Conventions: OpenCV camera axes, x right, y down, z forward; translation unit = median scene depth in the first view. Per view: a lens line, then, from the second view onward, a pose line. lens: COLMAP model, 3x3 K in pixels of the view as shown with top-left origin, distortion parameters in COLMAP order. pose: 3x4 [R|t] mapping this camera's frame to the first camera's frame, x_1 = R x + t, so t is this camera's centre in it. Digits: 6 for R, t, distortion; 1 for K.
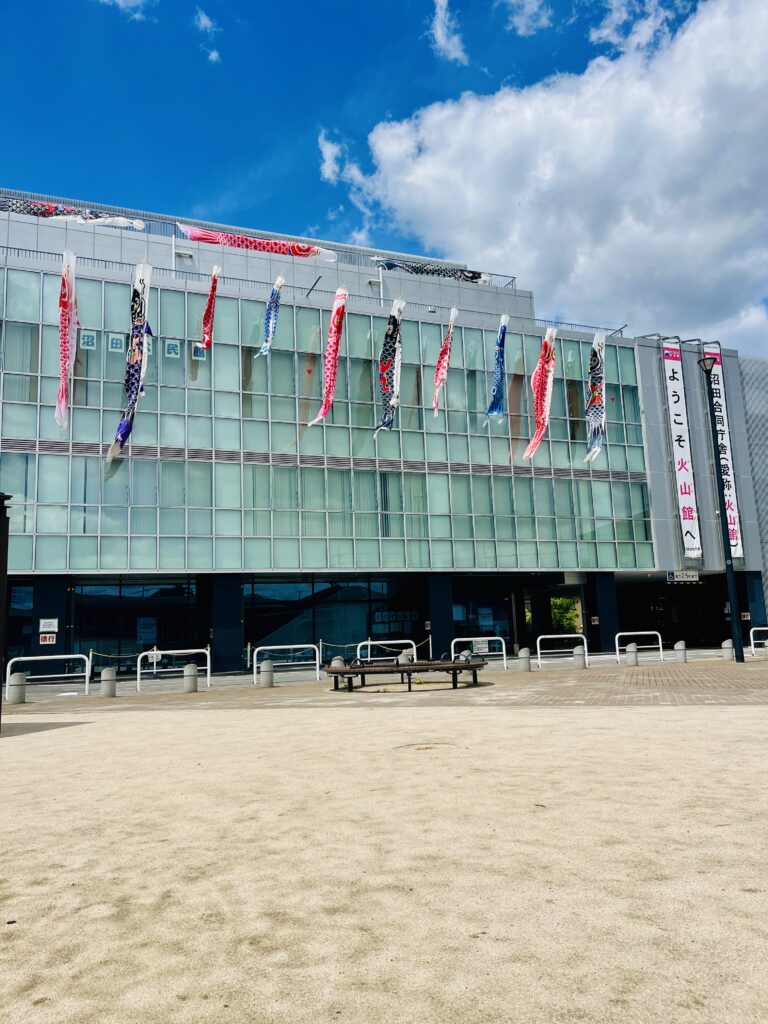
lens RADIAL K [[815.9, 0, 417.8], [0, 815.9, 527.2], [0, 0, 1]] dist [0.062127, 0.000806]
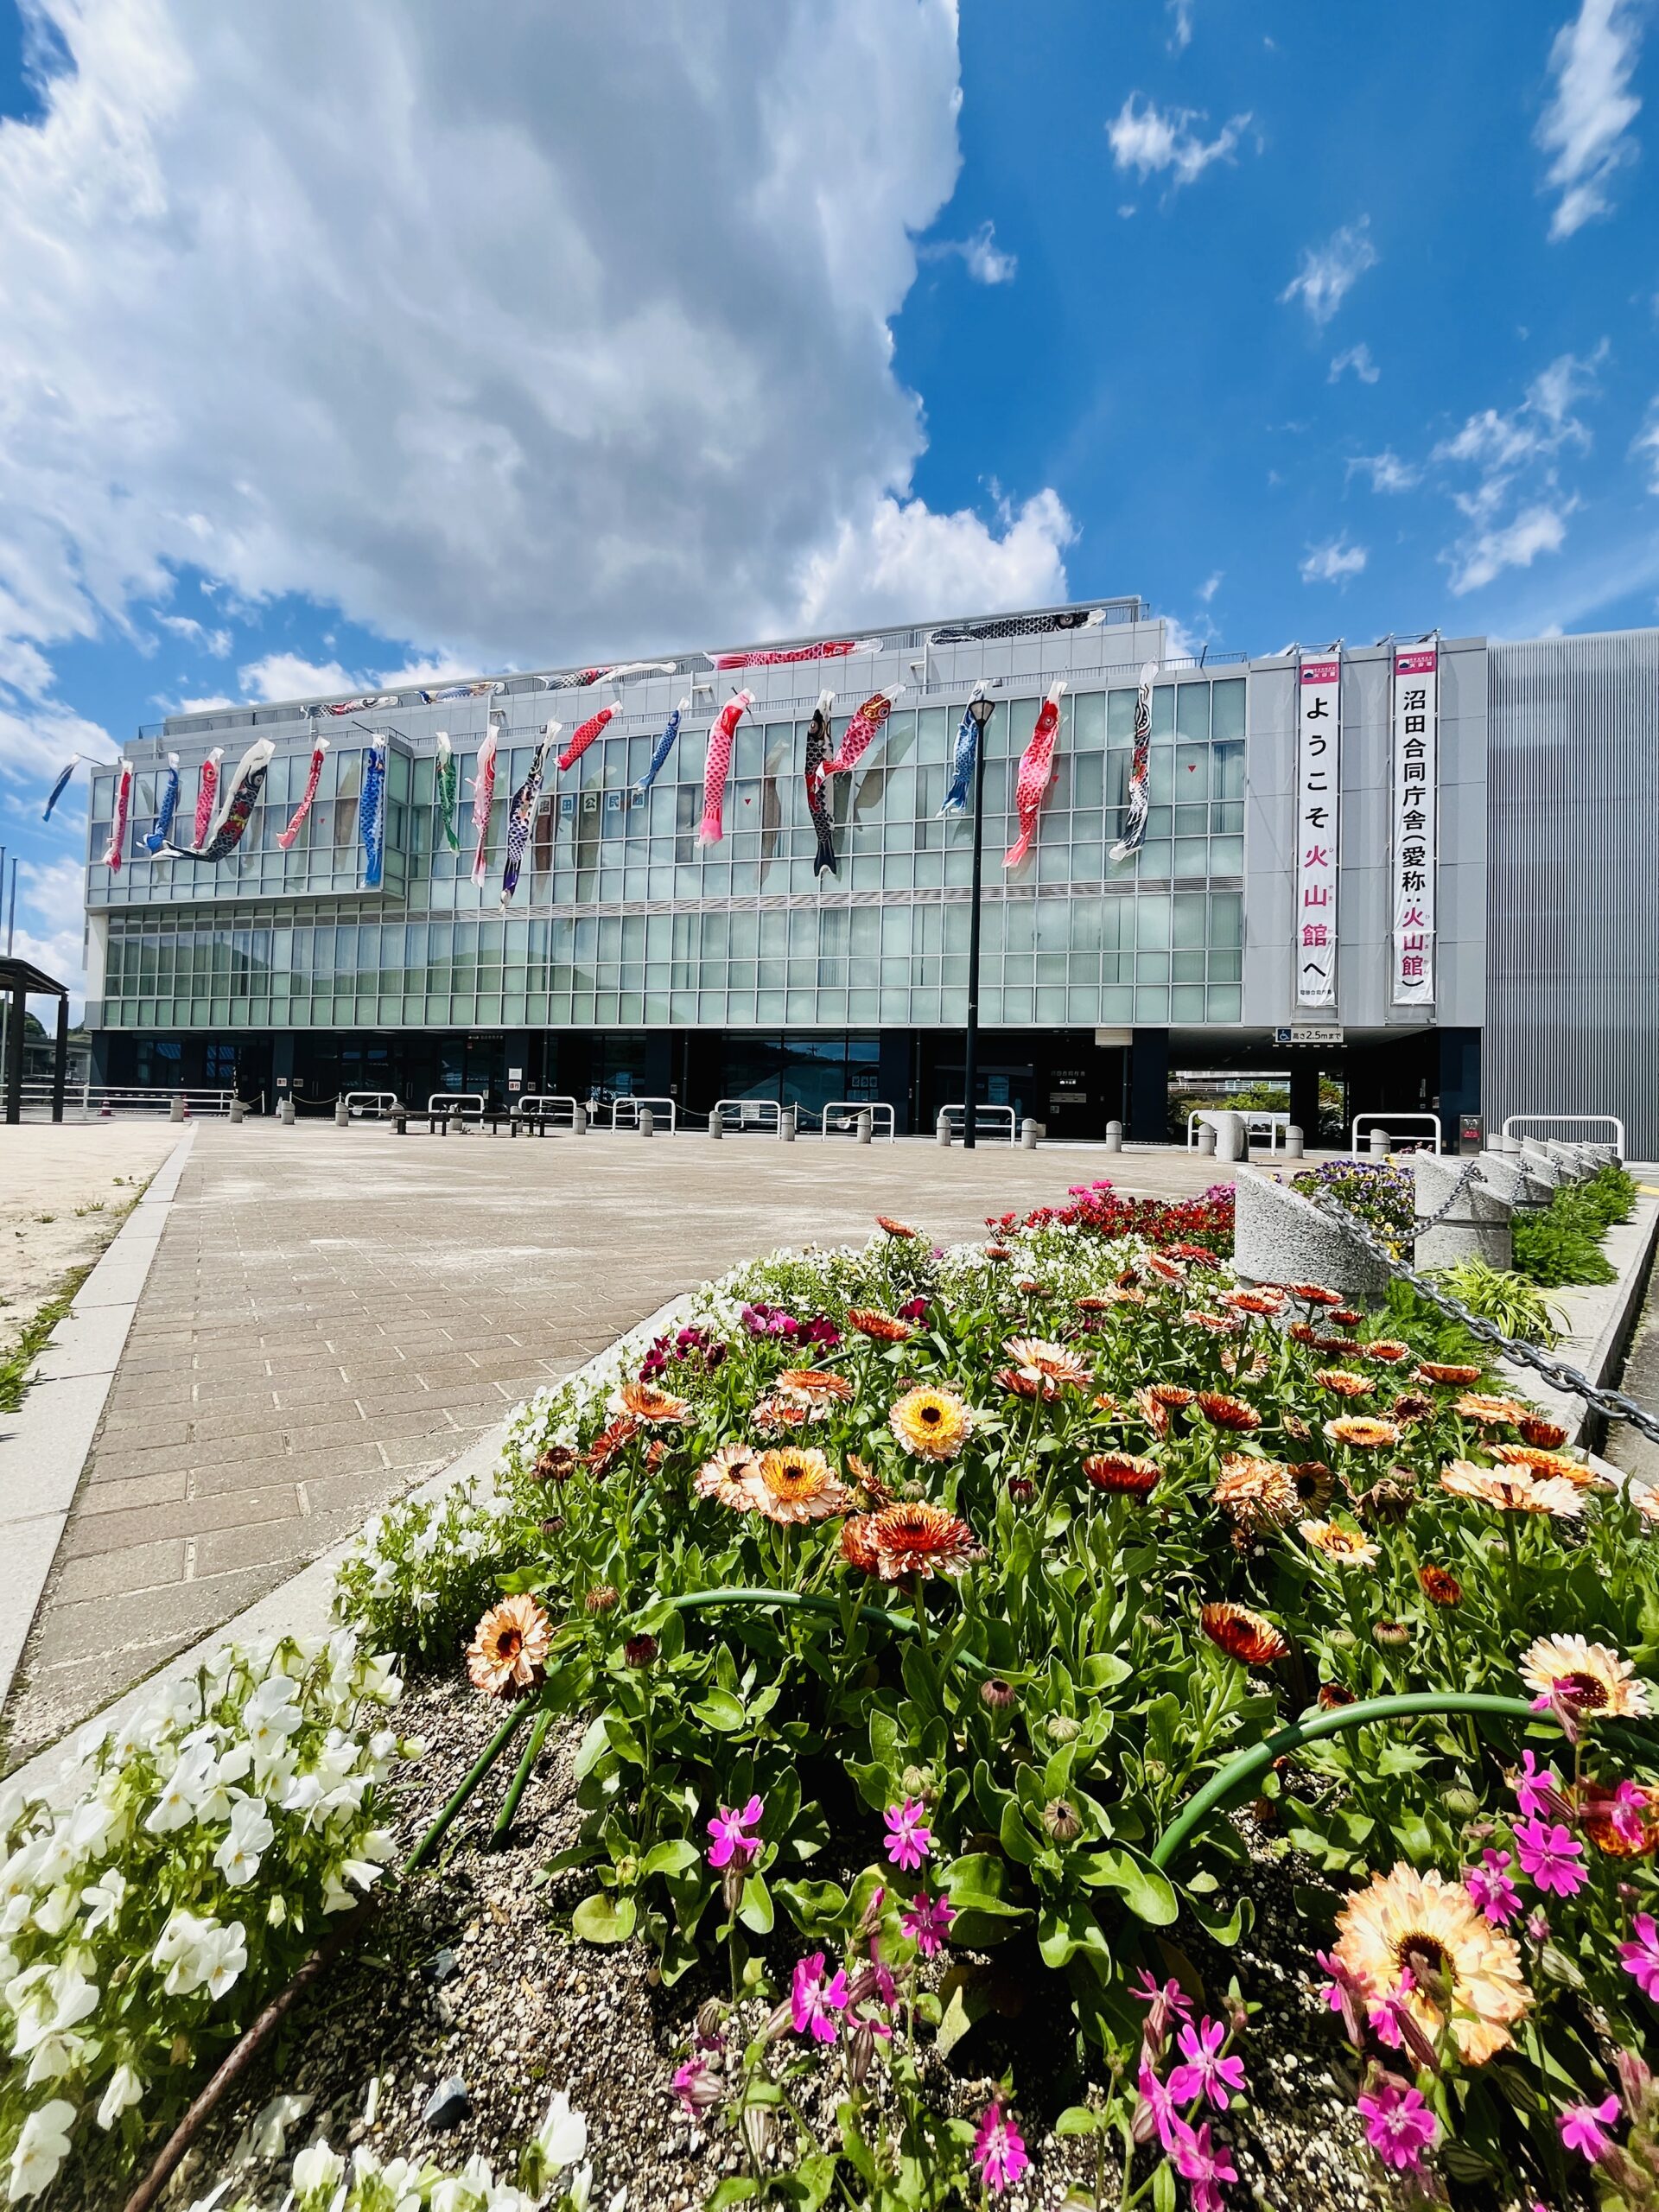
lens RADIAL K [[891.3, 0, 838.7], [0, 891.3, 1101.9], [0, 0, 1]] dist [-0.000606, -0.000156]
pose [[0.782558, 0.056874, -0.619975, 0.467093], [0.033611, 0.990507, 0.133290, 0.006329], [0.621670, -0.125145, 0.773217, 0.226435]]
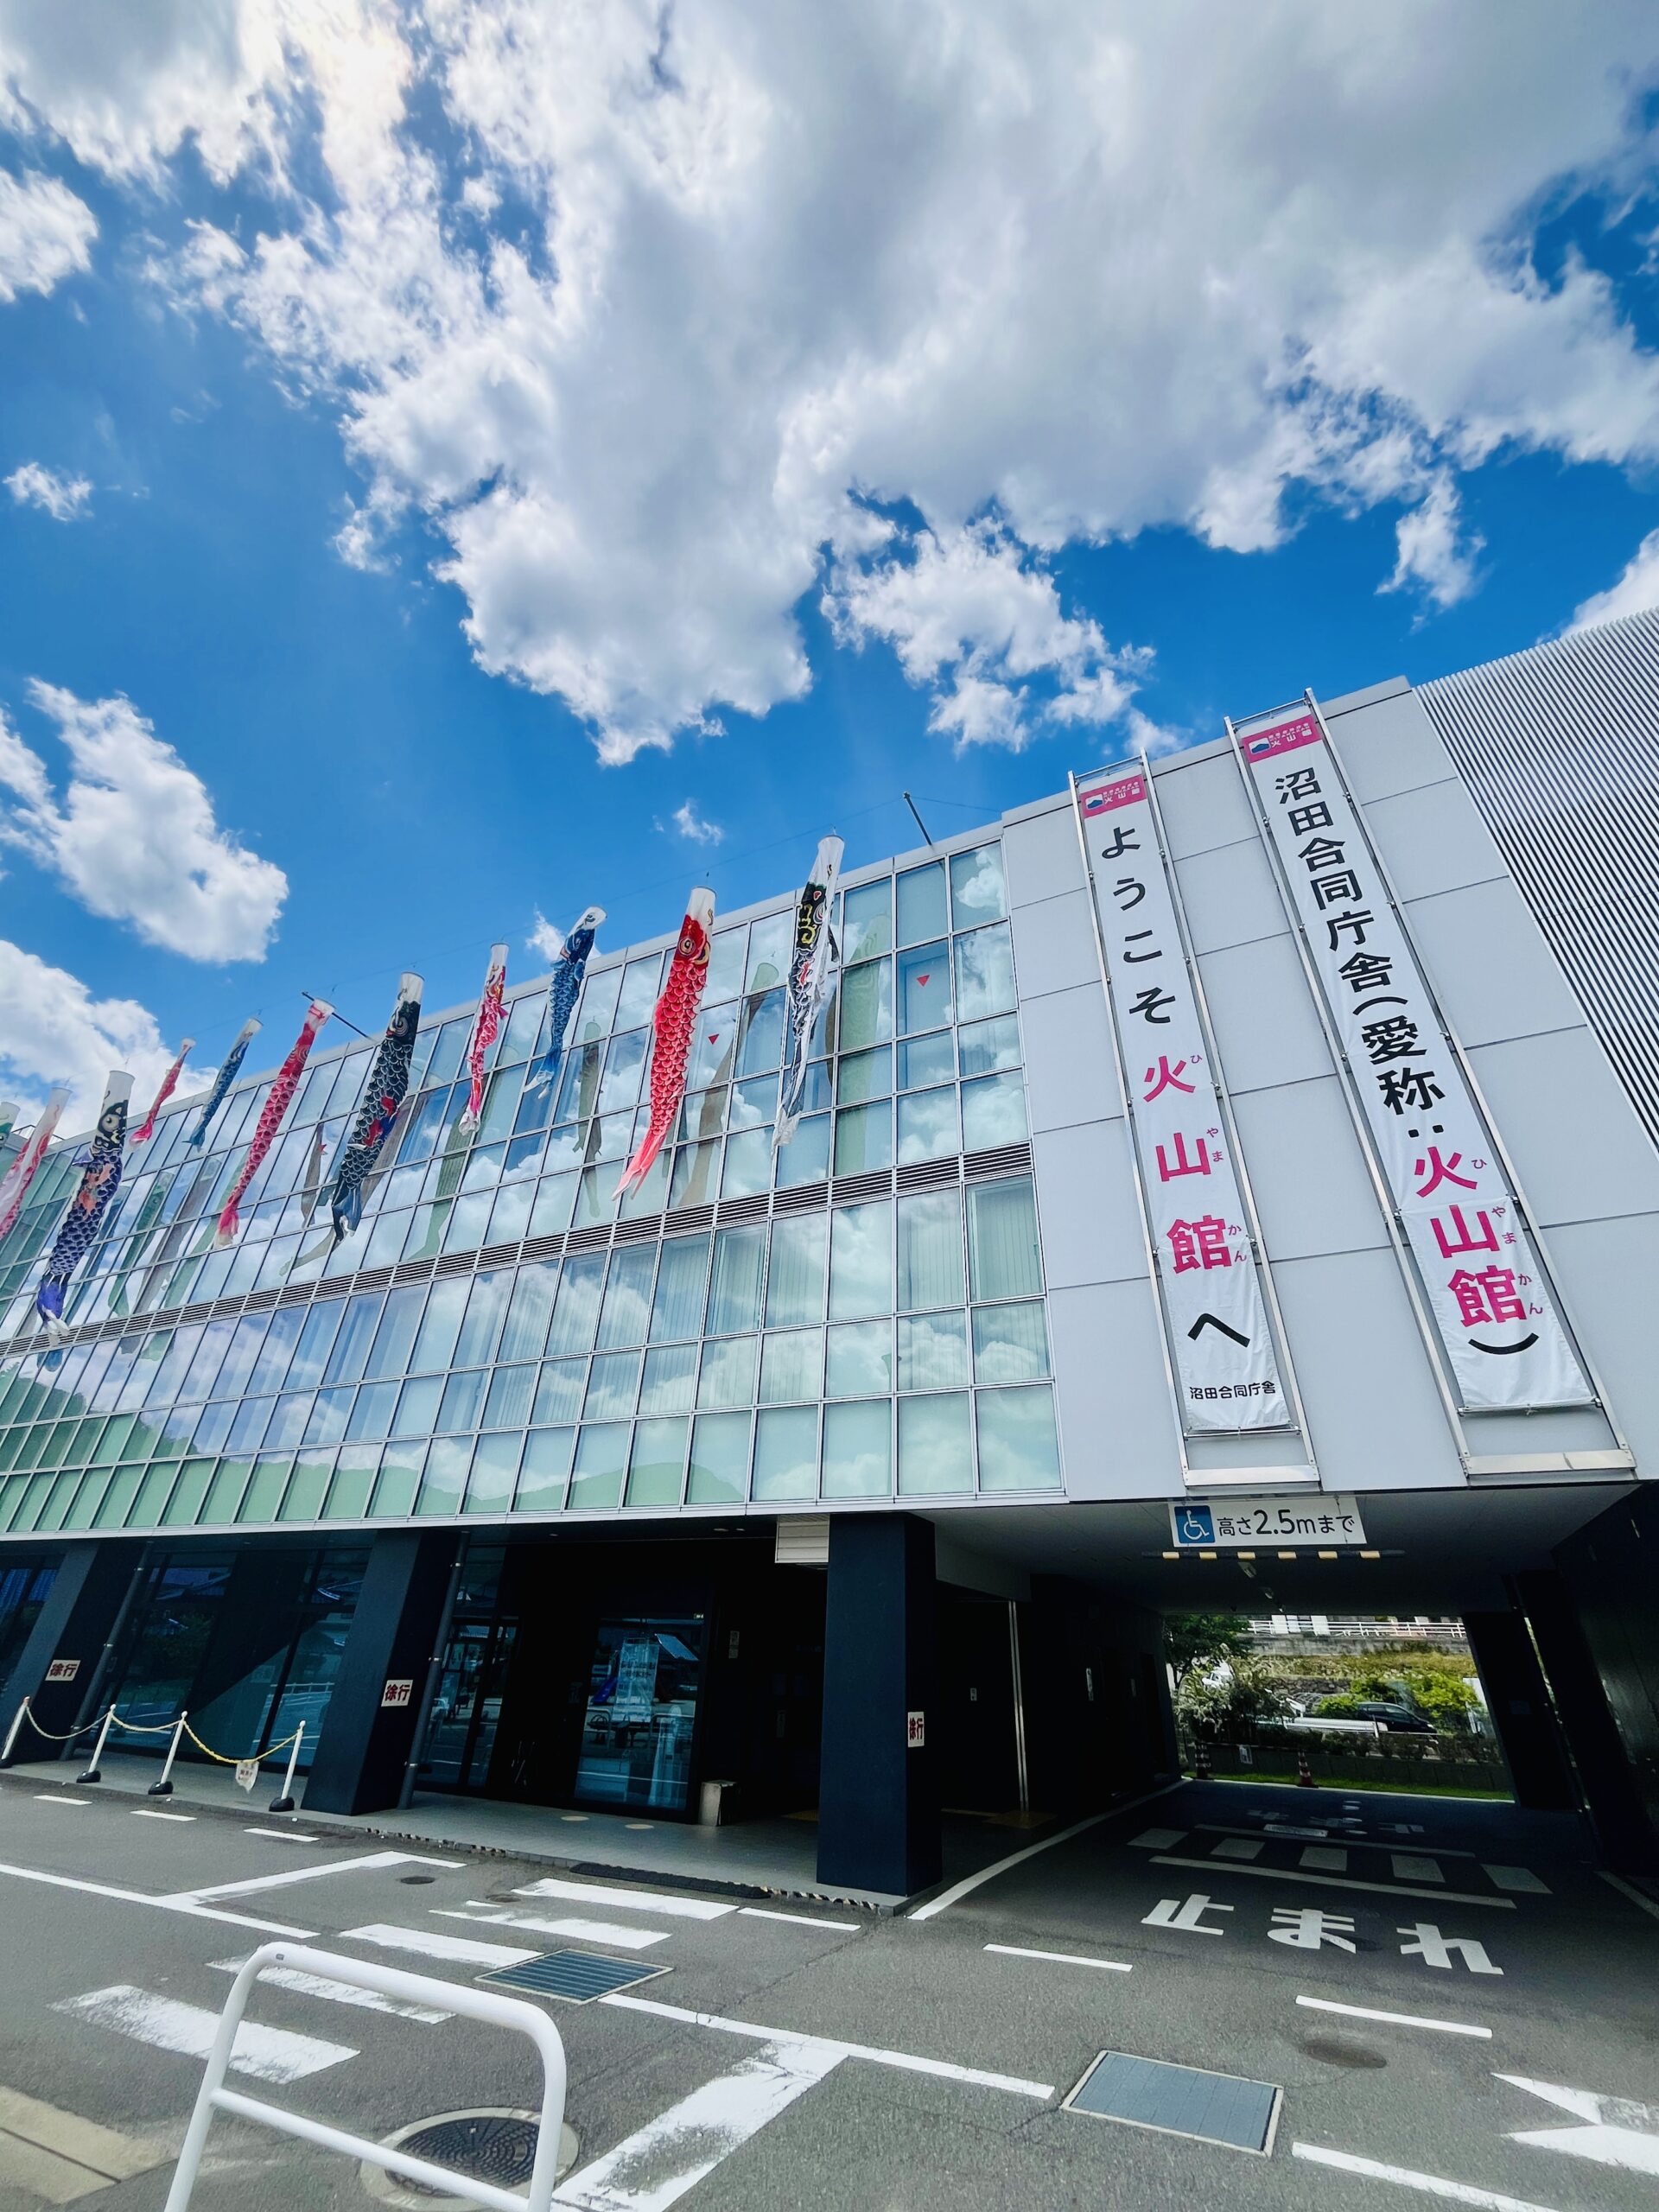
lens RADIAL K [[891.0, 0, 838.8], [0, 891.0, 1100.0], [0, 0, 1]] dist [-0.002259, 0.000544]
pose [[0.645981, -0.343990, -0.681454, 0.450669], [0.057017, 0.911960, -0.406298, 0.046240], [0.761221, 0.223606, 0.608722, 0.733483]]
